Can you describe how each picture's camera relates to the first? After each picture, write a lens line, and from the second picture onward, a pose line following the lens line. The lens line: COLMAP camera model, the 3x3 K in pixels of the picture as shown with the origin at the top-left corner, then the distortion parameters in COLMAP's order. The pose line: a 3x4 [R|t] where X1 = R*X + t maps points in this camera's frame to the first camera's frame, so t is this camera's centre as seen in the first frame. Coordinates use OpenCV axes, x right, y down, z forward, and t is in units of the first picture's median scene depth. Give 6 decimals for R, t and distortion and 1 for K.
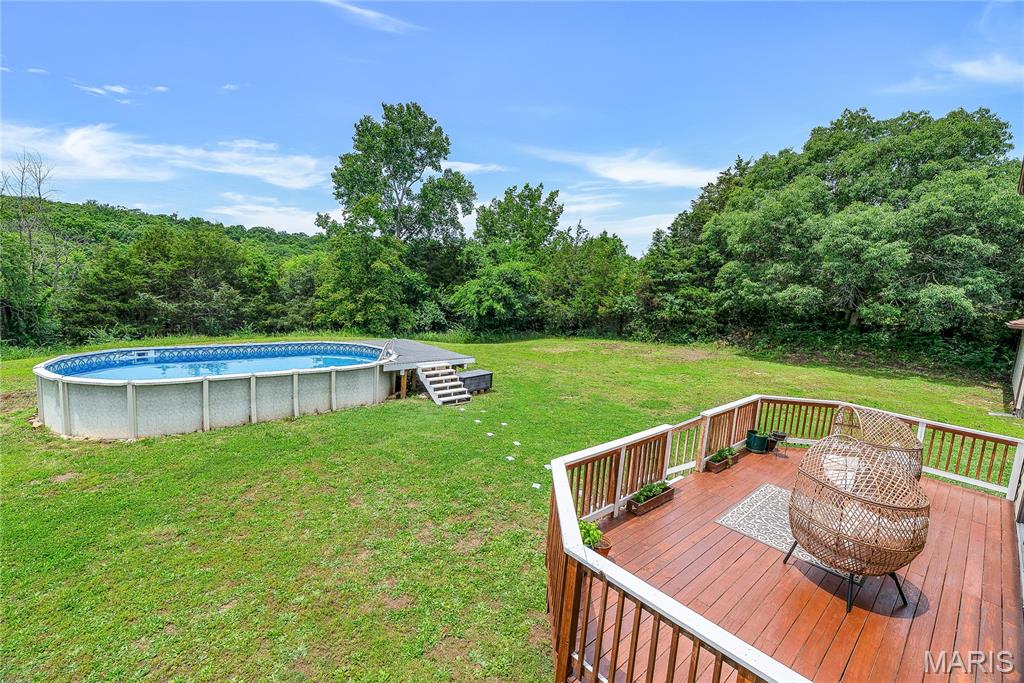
lens RADIAL K [[461.4, 0, 517.0], [0, 461.4, 338.8], [0, 0, 1]] dist [-0.014484, 0.005284]
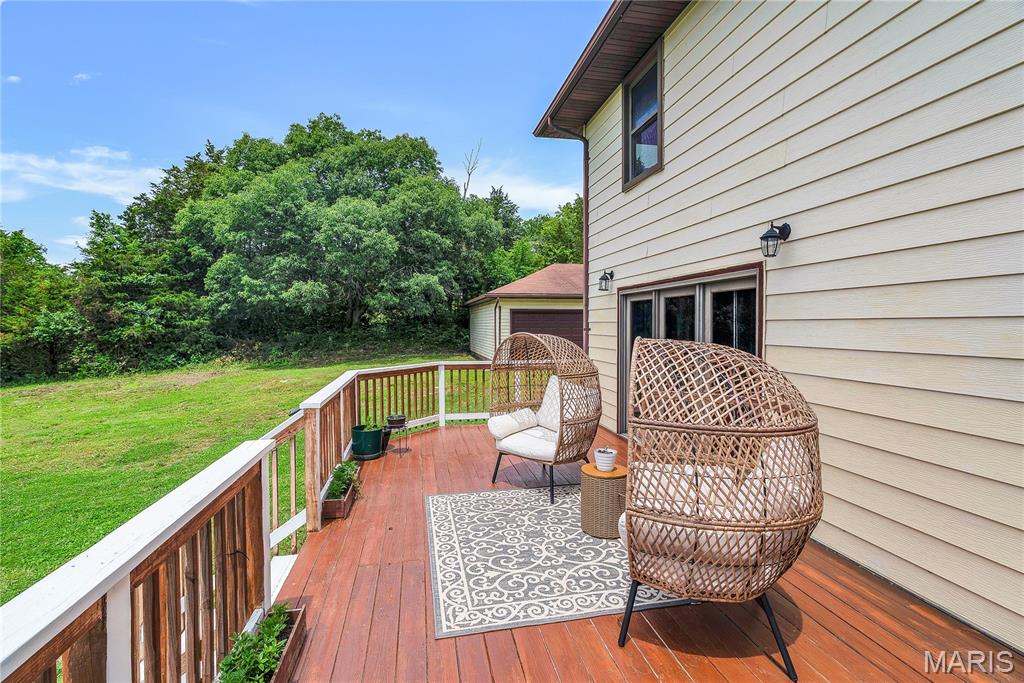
lens RADIAL K [[461.4, 0, 507.8], [0, 461.4, 329.0], [0, 0, 1]] dist [-0.014484, 0.005284]
pose [[0.528487, -0.093660, 0.843759, 0.035690], [0.162328, 0.986706, 0.007854, 0.033009], [-0.833277, 0.132815, 0.536665, 0.161137]]
